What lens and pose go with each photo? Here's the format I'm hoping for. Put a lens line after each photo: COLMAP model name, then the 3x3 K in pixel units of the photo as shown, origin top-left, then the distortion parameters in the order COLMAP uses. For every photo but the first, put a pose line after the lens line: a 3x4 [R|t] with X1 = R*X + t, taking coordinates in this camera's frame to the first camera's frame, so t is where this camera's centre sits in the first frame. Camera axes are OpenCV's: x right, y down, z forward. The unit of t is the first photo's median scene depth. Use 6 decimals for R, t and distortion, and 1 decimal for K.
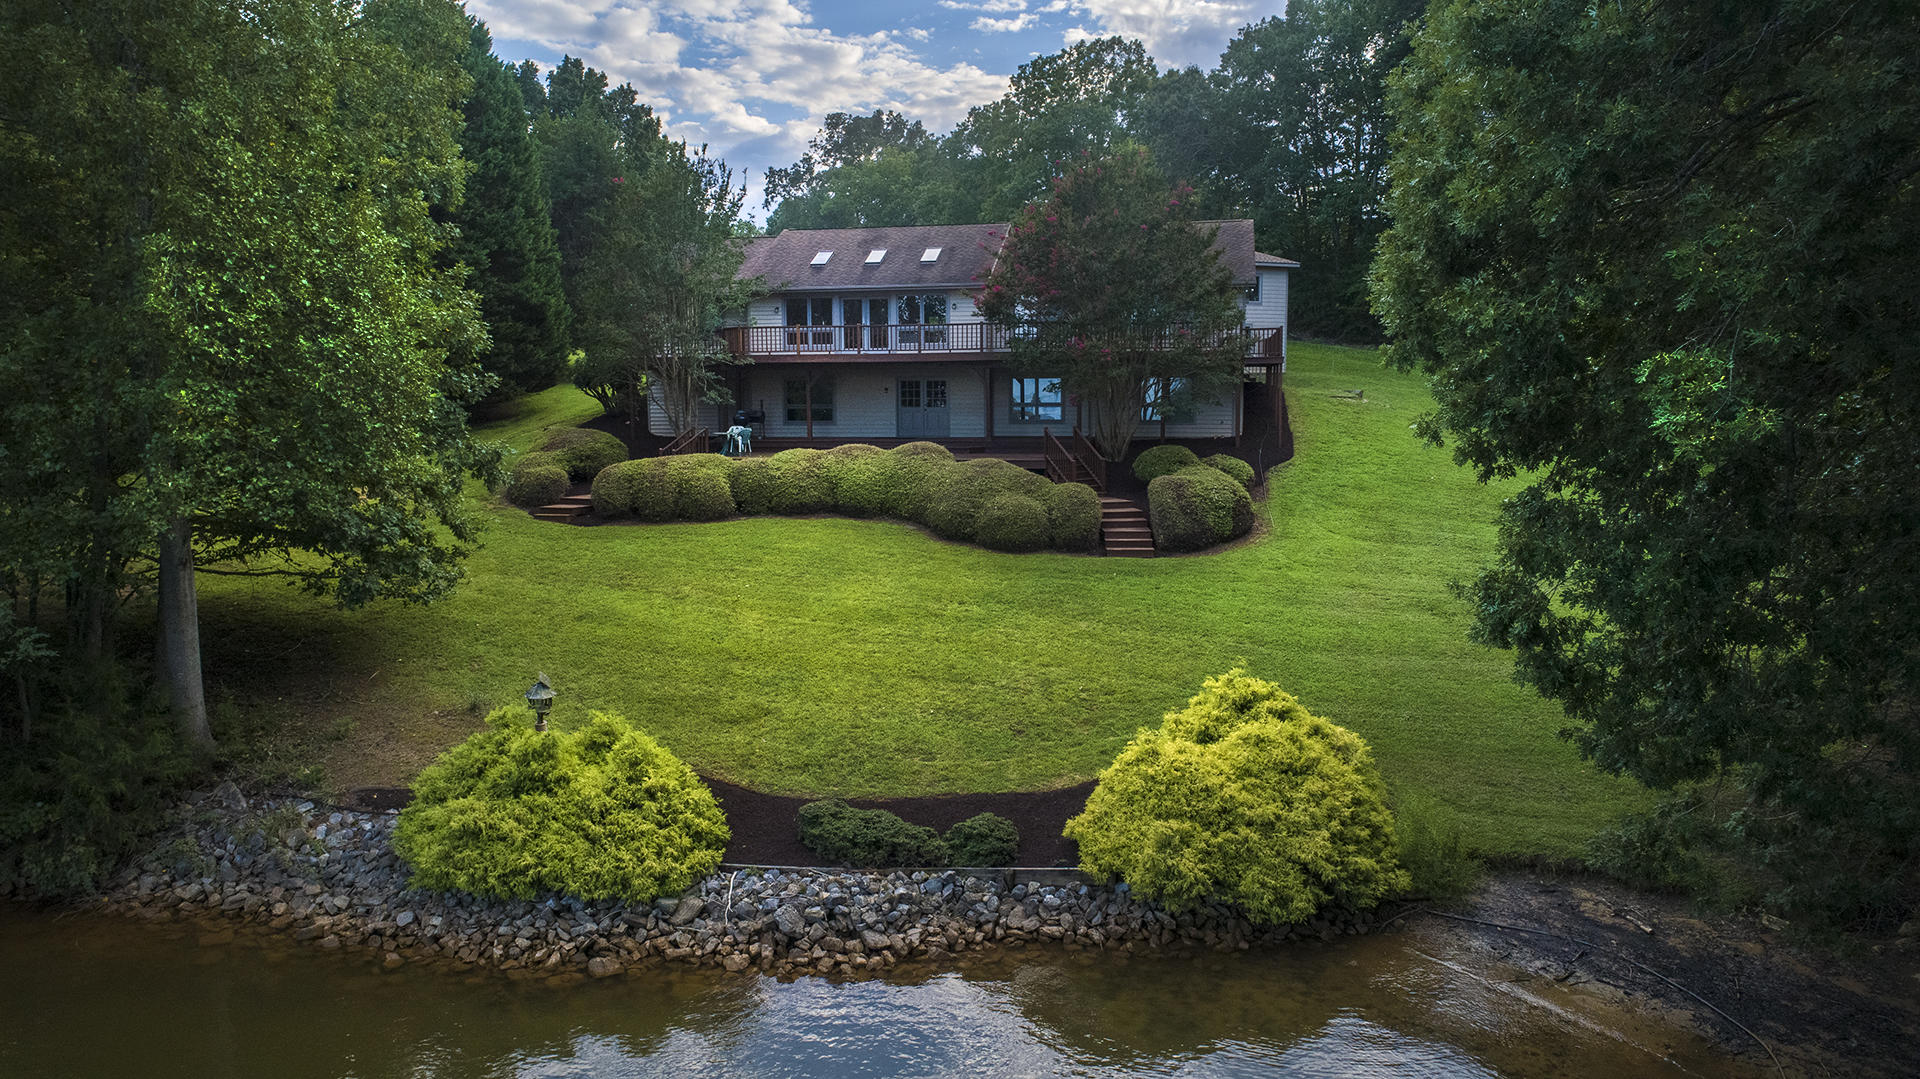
lens RADIAL K [[1301.9, 0, 960.0], [0, 1301.9, 539.5], [0, 0, 1]] dist [-0.009883, 0.007272]
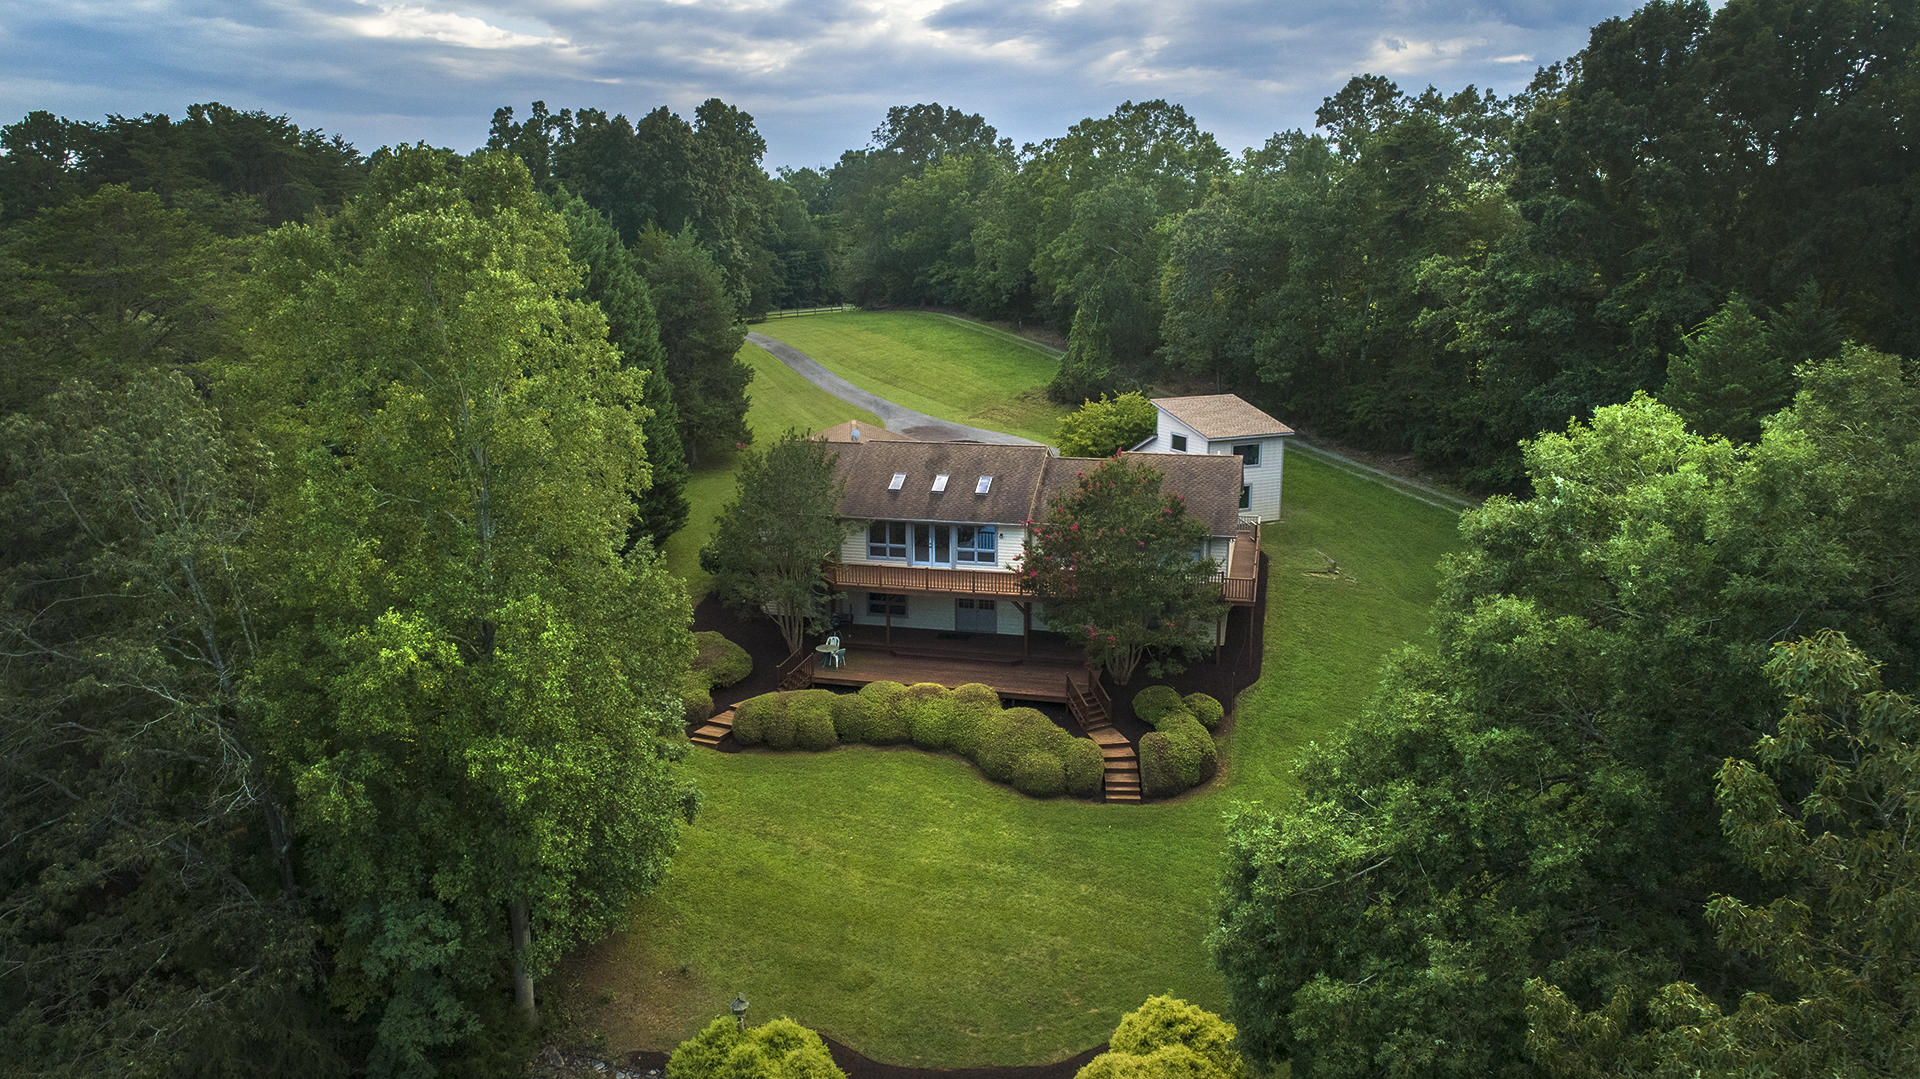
lens RADIAL K [[1301.9, 0, 960.0], [0, 1301.9, 539.5], [0, 0, 1]] dist [-0.009883, 0.007272]
pose [[0.999077, 0.013429, -0.040796, 0.007957], [-0.009126, 0.994547, 0.103890, -0.337903], [0.041969, -0.103422, 0.993752, -0.296576]]
